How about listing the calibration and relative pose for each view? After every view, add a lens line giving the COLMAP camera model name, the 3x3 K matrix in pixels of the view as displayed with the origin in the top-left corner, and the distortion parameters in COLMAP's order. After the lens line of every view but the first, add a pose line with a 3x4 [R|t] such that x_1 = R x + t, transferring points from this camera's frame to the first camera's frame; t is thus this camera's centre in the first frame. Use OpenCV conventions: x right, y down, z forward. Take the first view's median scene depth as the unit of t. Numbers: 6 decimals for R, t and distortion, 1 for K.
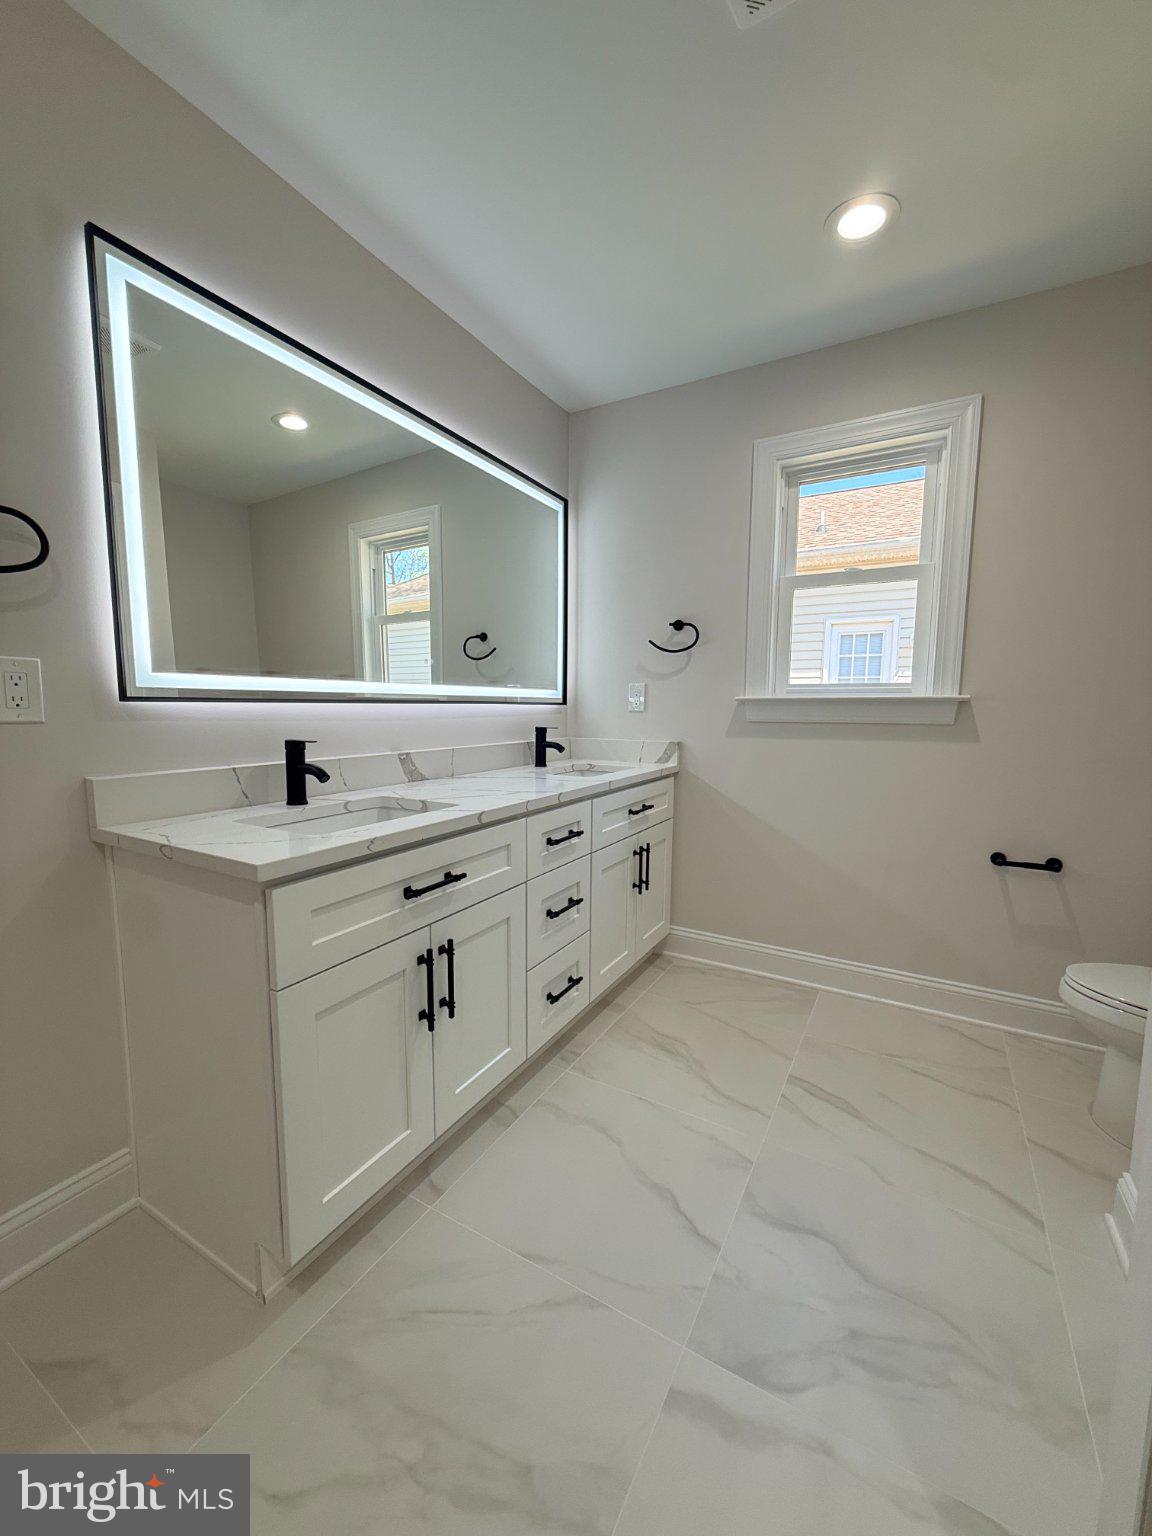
lens RADIAL K [[612.5, 0, 562.6], [0, 612.5, 768.9], [0, 0, 1]] dist [0.002041, 0.000732]
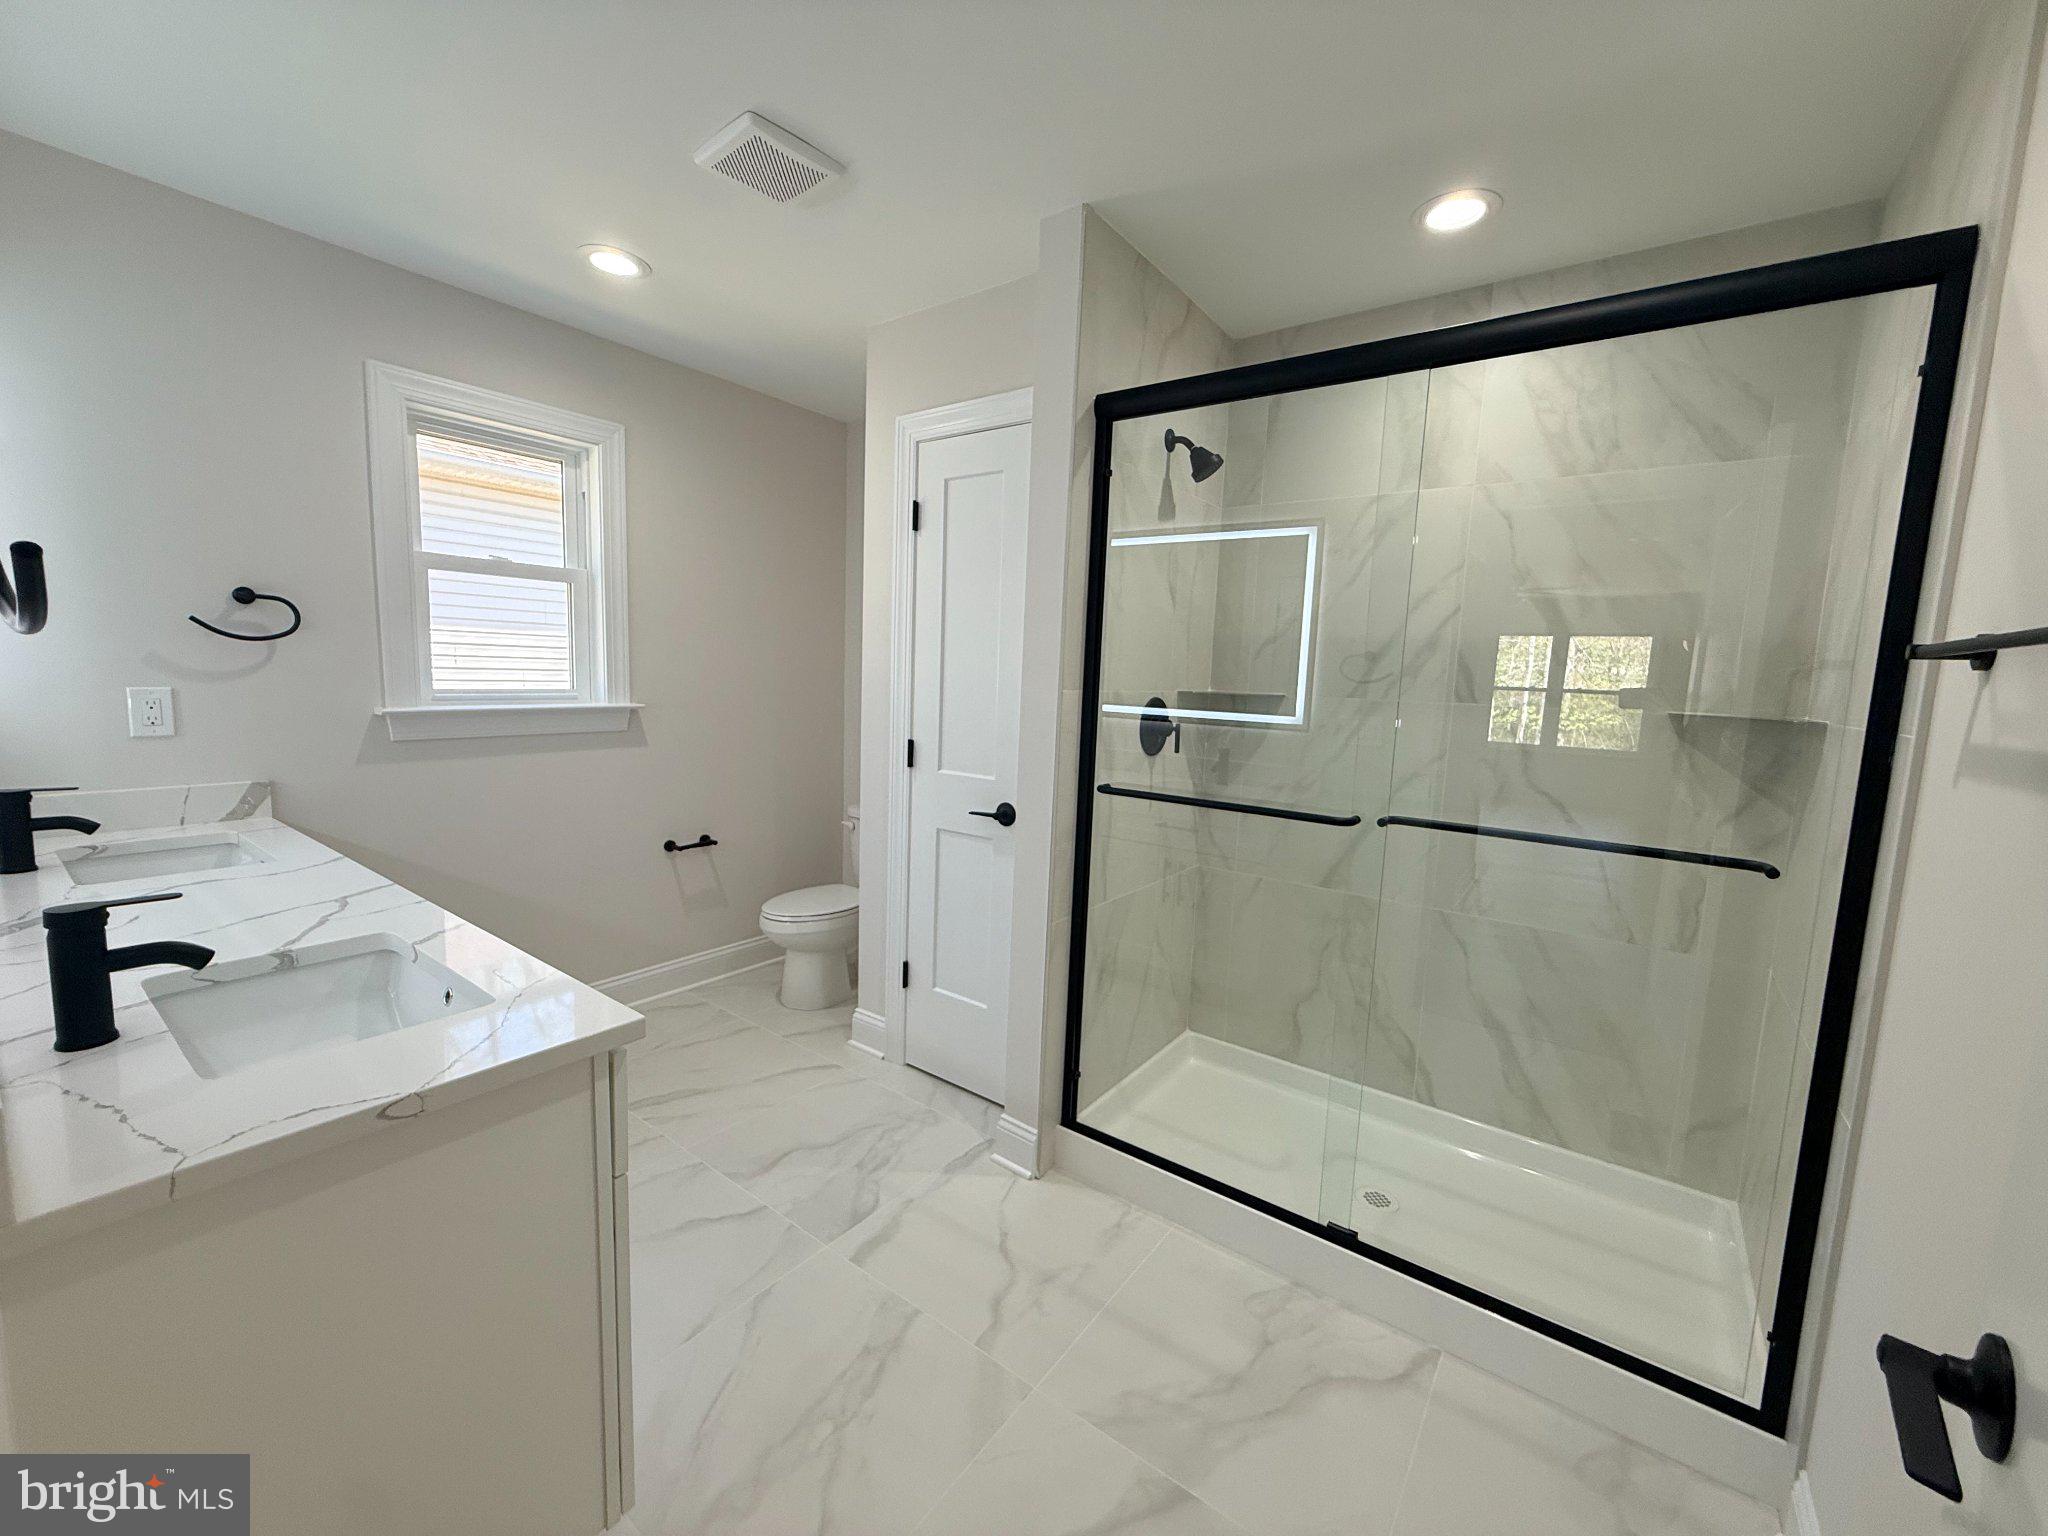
lens RADIAL K [[816.6, 0, 1011.2], [0, 816.6, 767.8], [0, 0, 1]] dist [0.002041, 0.000732]
pose [[0.125731, -0.120343, 0.984738, -1.032484], [0.070837, 0.991171, 0.112085, -0.186291], [-0.989532, 0.055664, 0.133146, 0.242684]]
